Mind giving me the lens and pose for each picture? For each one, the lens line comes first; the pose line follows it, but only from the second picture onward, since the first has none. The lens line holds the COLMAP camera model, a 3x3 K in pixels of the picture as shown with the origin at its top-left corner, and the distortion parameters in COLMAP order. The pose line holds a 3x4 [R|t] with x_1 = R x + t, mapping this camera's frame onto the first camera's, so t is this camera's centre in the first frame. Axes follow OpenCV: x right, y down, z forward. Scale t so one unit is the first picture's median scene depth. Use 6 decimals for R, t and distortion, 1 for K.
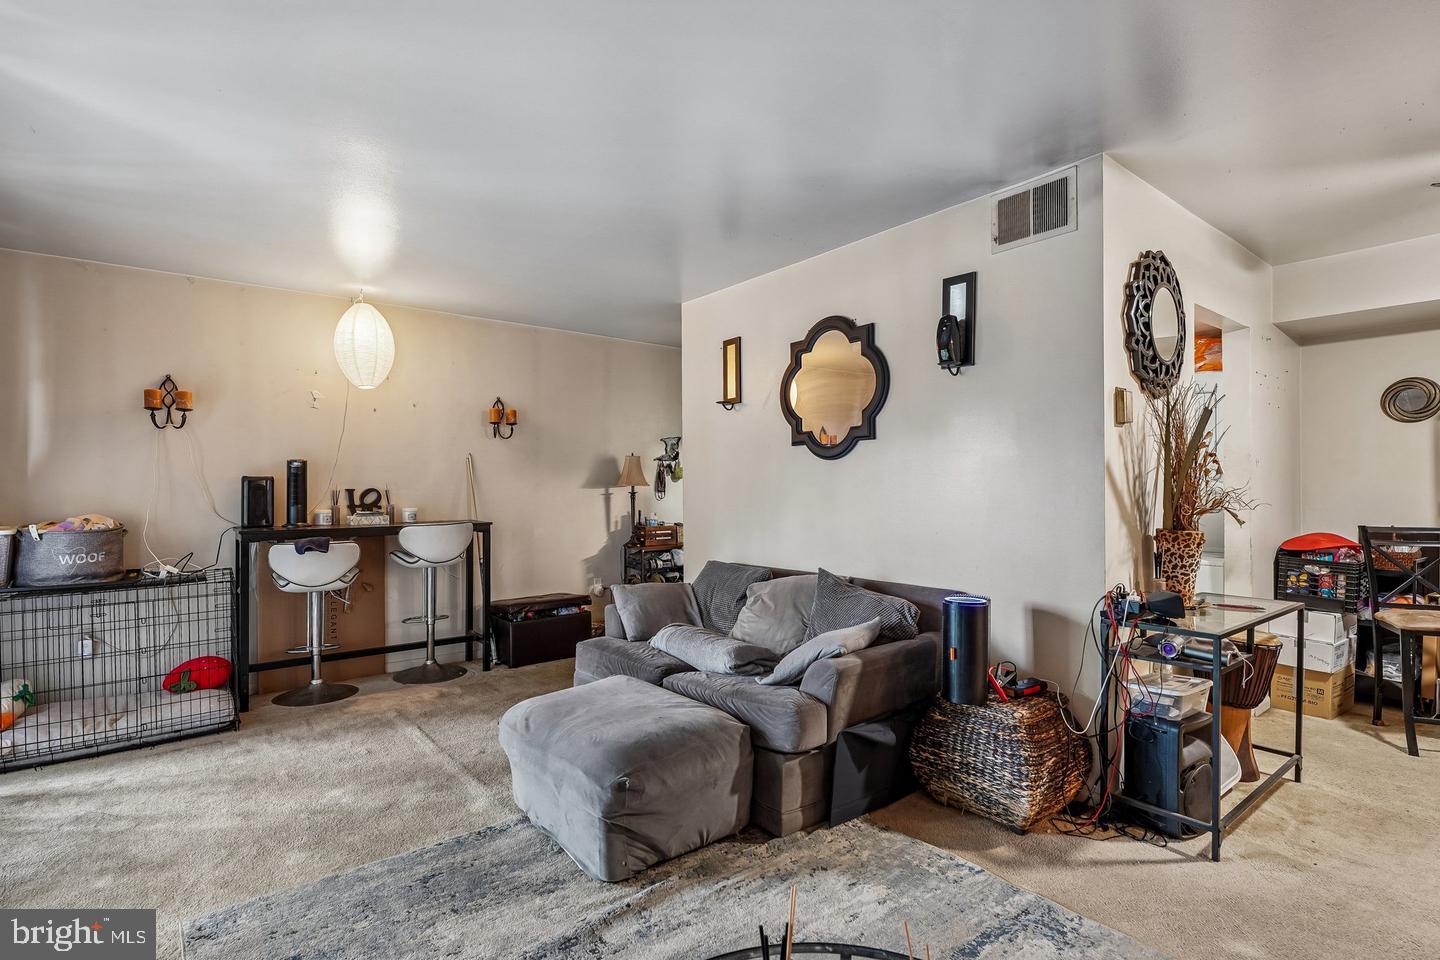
lens RADIAL K [[695.8, 0, 706.1], [0, 695.8, 491.0], [0, 0, 1]] dist [-0.002256, -0.000306]
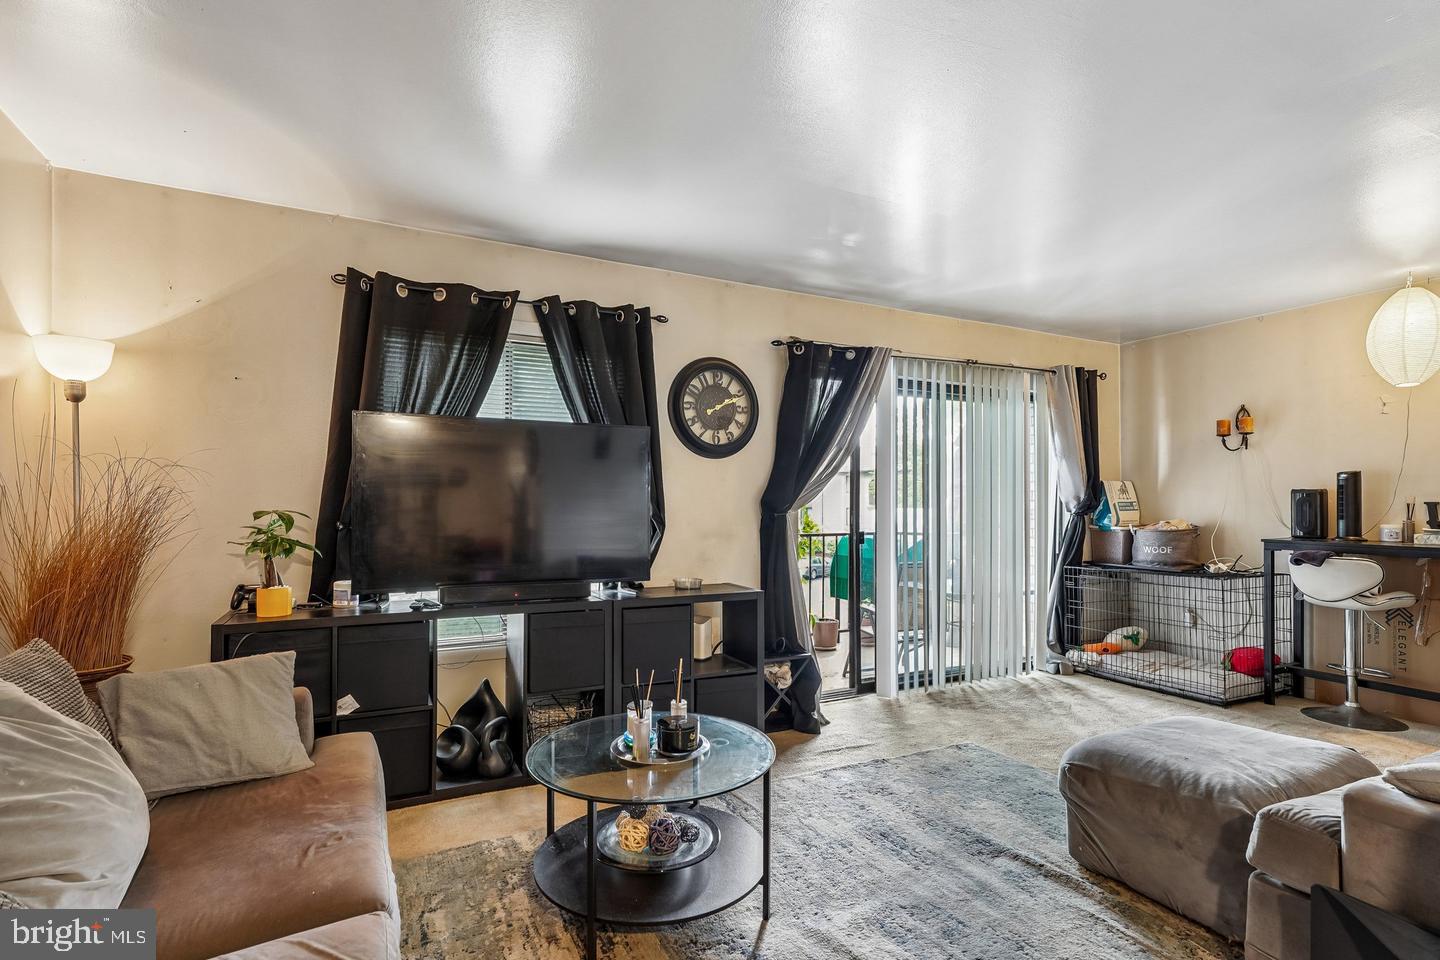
lens RADIAL K [[695.8, 0, 711.5], [0, 695.8, 491.9], [0, 0, 1]] dist [-0.002256, -0.000306]
pose [[-0.203898, -0.003490, -0.978986, 0.595523], [-0.003201, 0.999991, -0.002898, -0.011597], [0.978987, 0.002543, -0.203907, 0.364215]]
